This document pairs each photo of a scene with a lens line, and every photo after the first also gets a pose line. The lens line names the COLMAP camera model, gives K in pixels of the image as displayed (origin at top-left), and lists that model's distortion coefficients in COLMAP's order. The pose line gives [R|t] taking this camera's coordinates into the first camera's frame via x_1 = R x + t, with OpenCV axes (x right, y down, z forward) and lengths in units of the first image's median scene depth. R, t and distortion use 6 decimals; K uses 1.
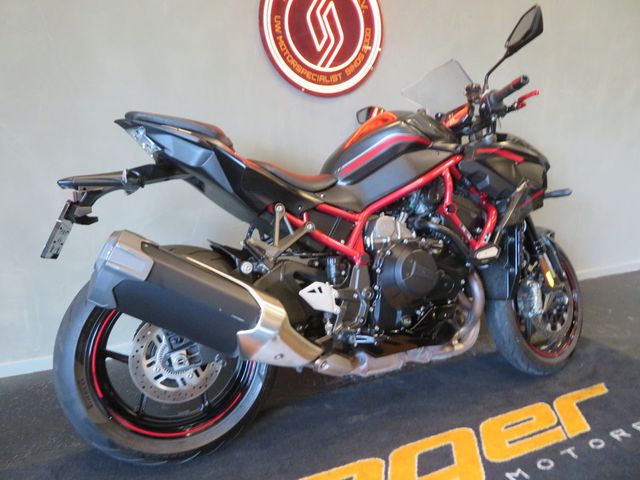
lens RADIAL K [[455.5, 0, 320.0], [0, 455.5, 240.0], [0, 0, 1]] dist [-0.004671, 0.001376]
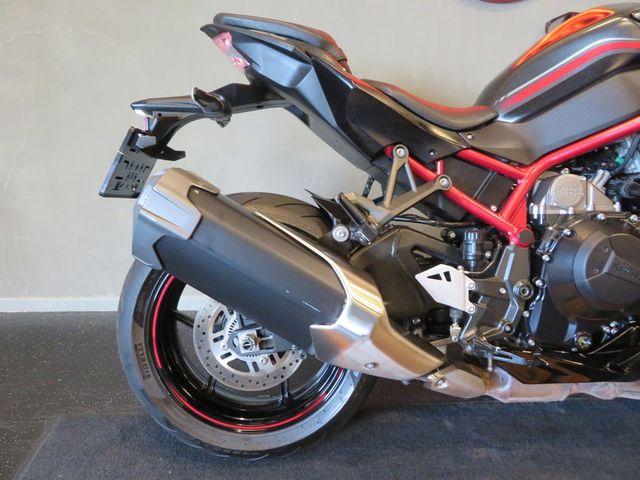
lens RADIAL K [[455.5, 0, 320.0], [0, 455.5, 240.0], [0, 0, 1]] dist [-0.004671, 0.001376]
pose [[0.934499, 0.115216, -0.336804, 0.042898], [-0.078553, 0.989592, 0.120572, -0.010591], [0.347190, -0.086217, 0.933823, 0.286734]]
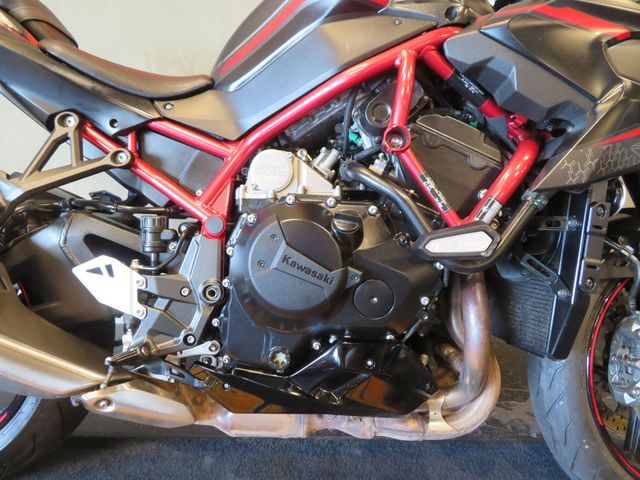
lens RADIAL K [[455.5, 0, 320.0], [0, 455.5, 240.0], [0, 0, 1]] dist [-0.004671, 0.001376]
pose [[0.909460, 0.114725, -0.399651, 0.424757], [-0.098395, 0.993263, 0.061217, 0.013182], [0.403981, -0.016350, 0.914621, 0.567393]]
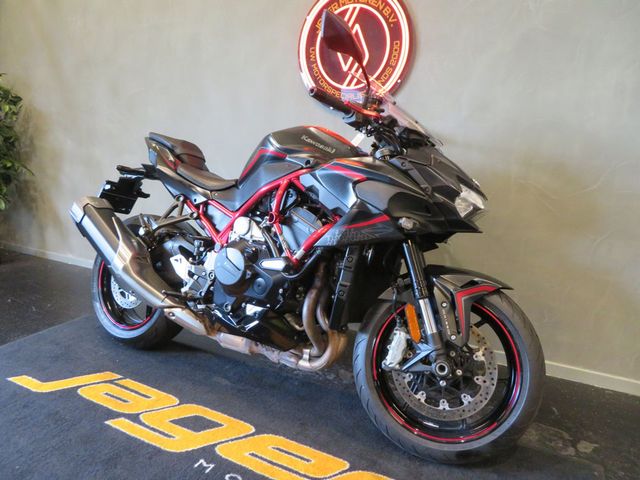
lens RADIAL K [[459.0, 0, 315.3], [0, 459.0, 239.3], [0, 0, 1]] dist [0.008157, -0.000419]
pose [[0.591461, 0.165033, -0.789265, 1.241106], [-0.190252, 0.979757, 0.062293, -0.108868], [0.783568, 0.113315, 0.610885, 0.445622]]
